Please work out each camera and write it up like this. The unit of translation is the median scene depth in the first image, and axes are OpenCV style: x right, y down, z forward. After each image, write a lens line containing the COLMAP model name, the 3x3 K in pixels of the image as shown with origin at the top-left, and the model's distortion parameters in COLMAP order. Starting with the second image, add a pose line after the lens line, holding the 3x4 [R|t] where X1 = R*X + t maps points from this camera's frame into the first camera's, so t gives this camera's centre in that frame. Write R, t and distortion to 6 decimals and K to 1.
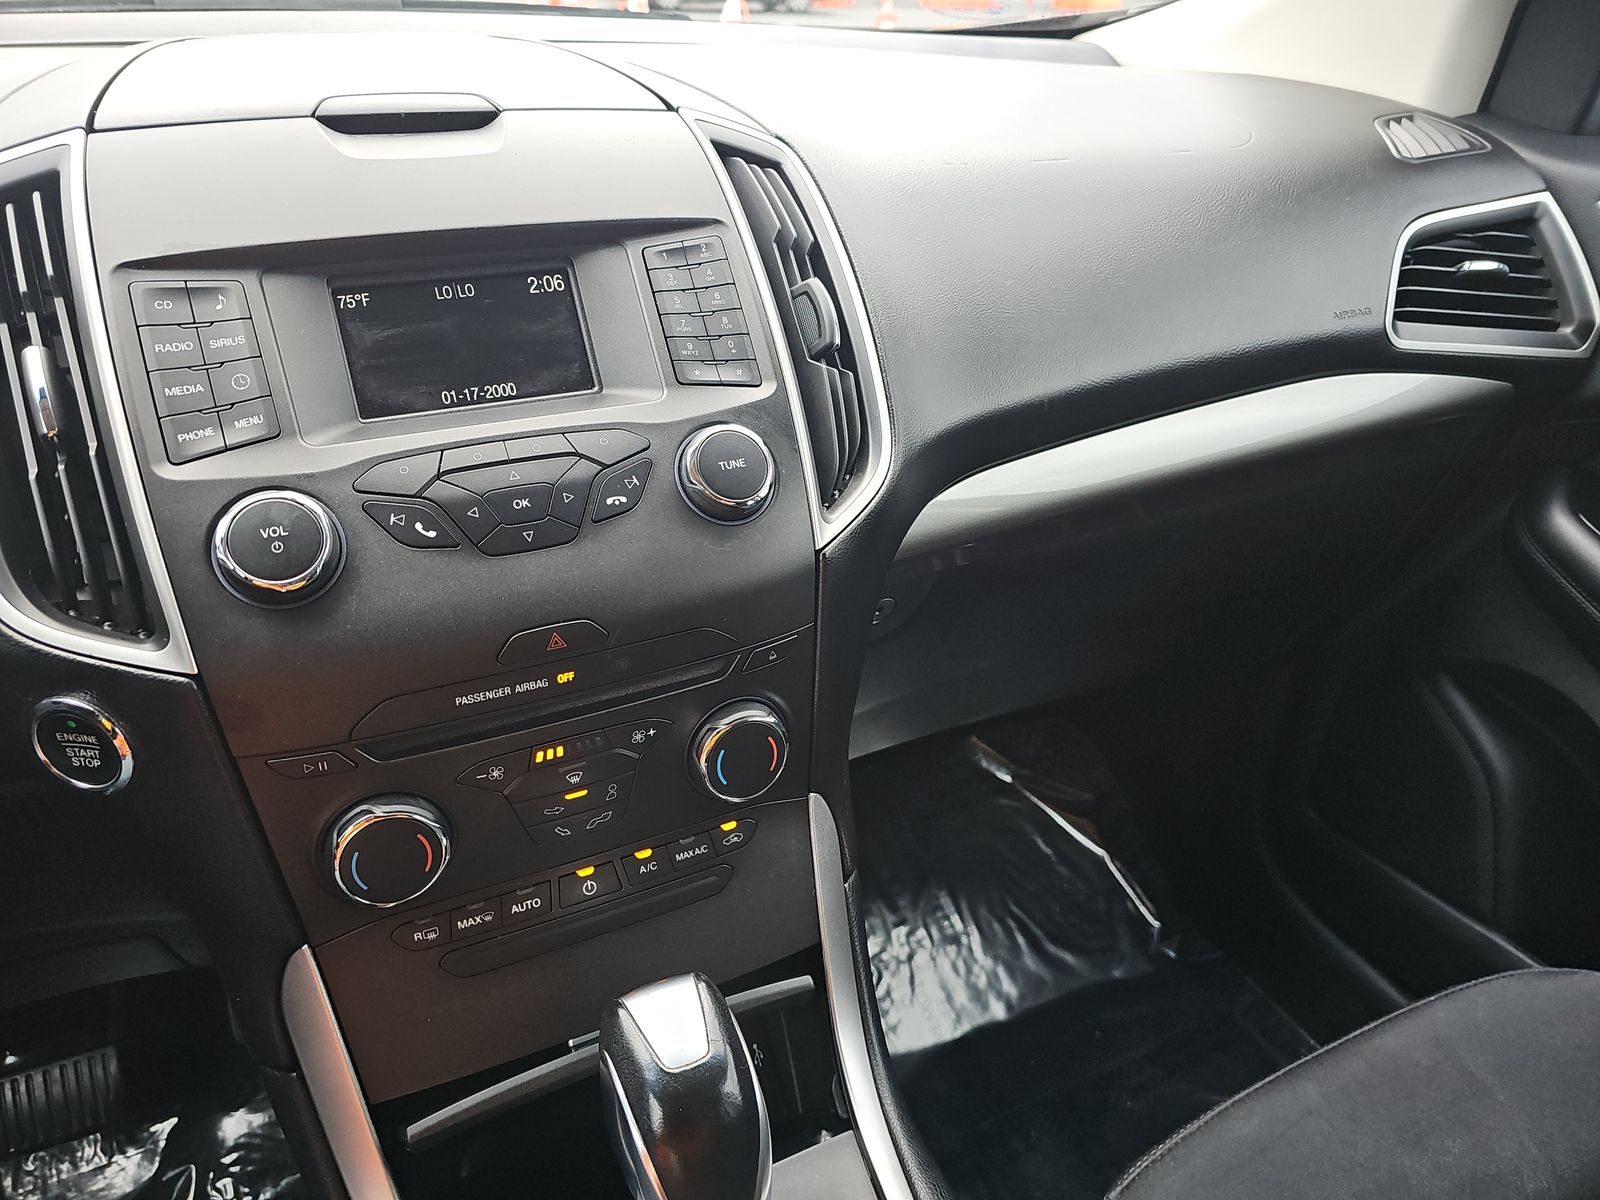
lens RADIAL K [[1063.1, 0, 800.0], [0, 1063.1, 600.0], [0, 0, 1]] dist [0.004631, 0.000501]
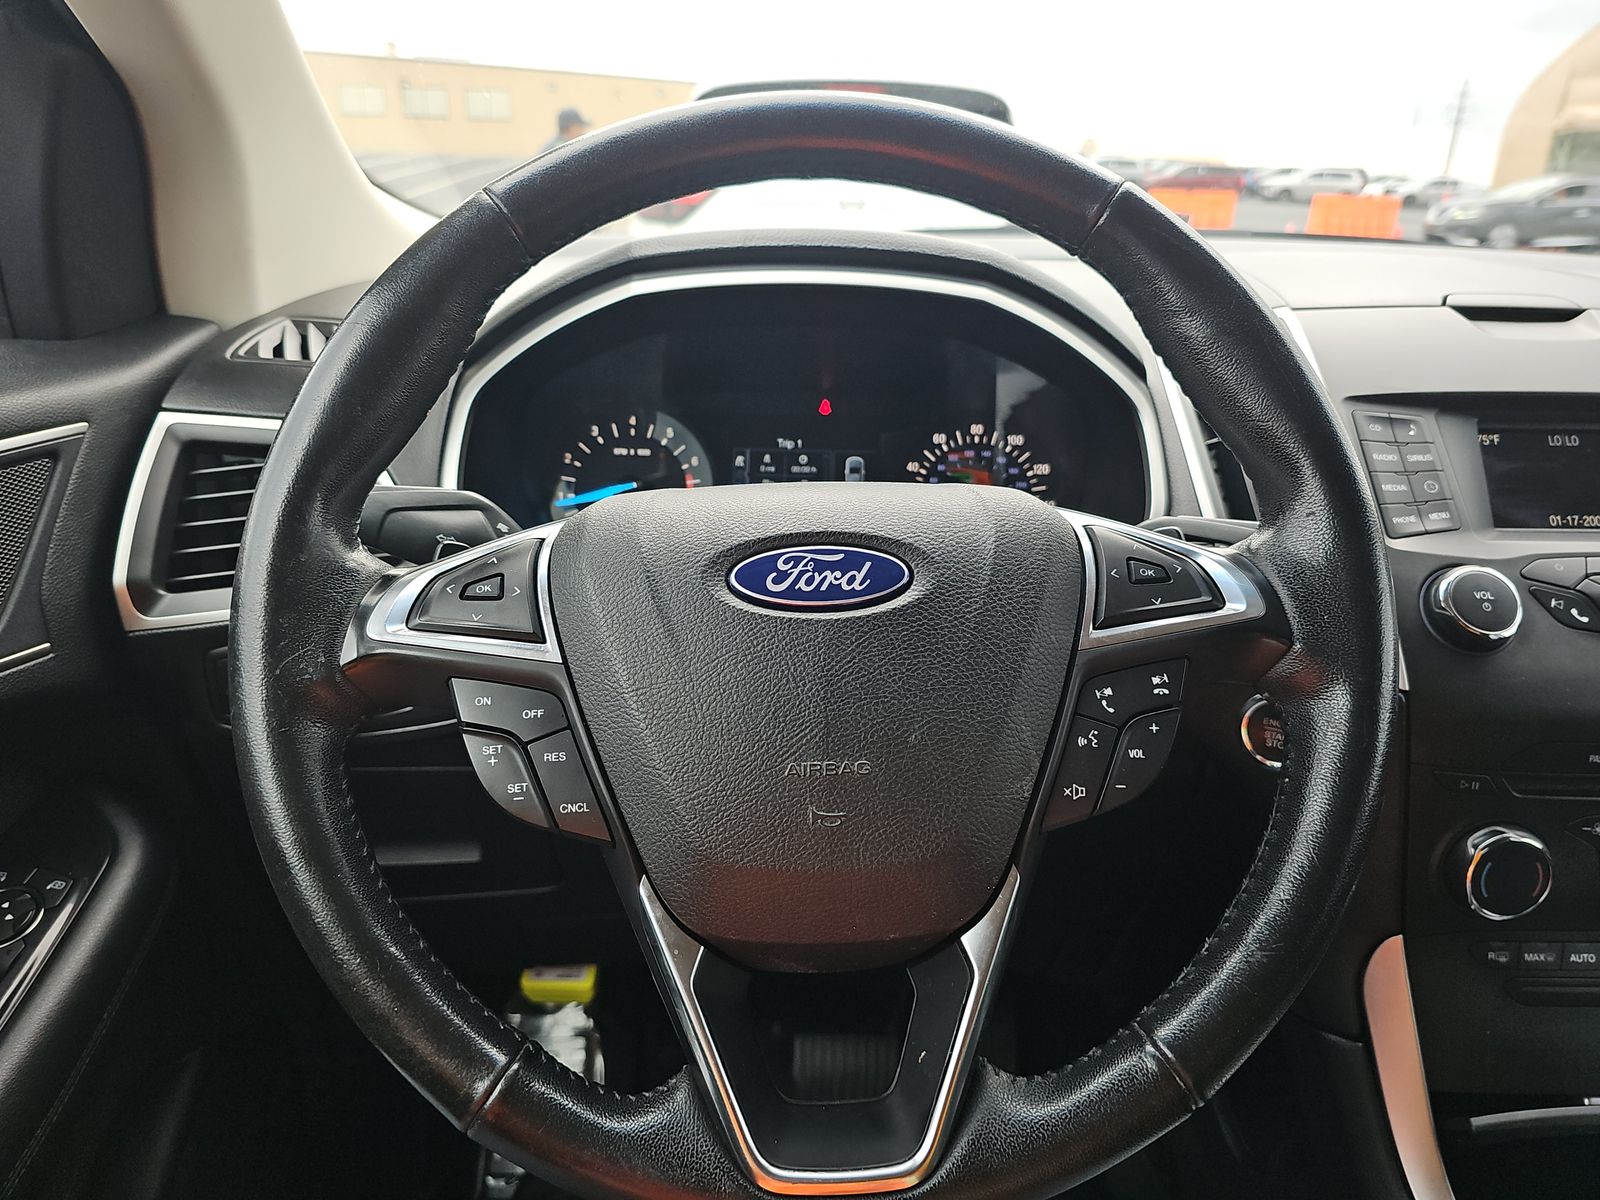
lens RADIAL K [[1063.1, 0, 800.0], [0, 1063.1, 600.0], [0, 0, 1]] dist [0.004631, 0.000501]
pose [[0.916454, 0.138369, -0.375454, -0.681703], [-0.206779, 0.967079, -0.148328, 0.273226], [0.342570, 0.213572, 0.914895, -0.427172]]
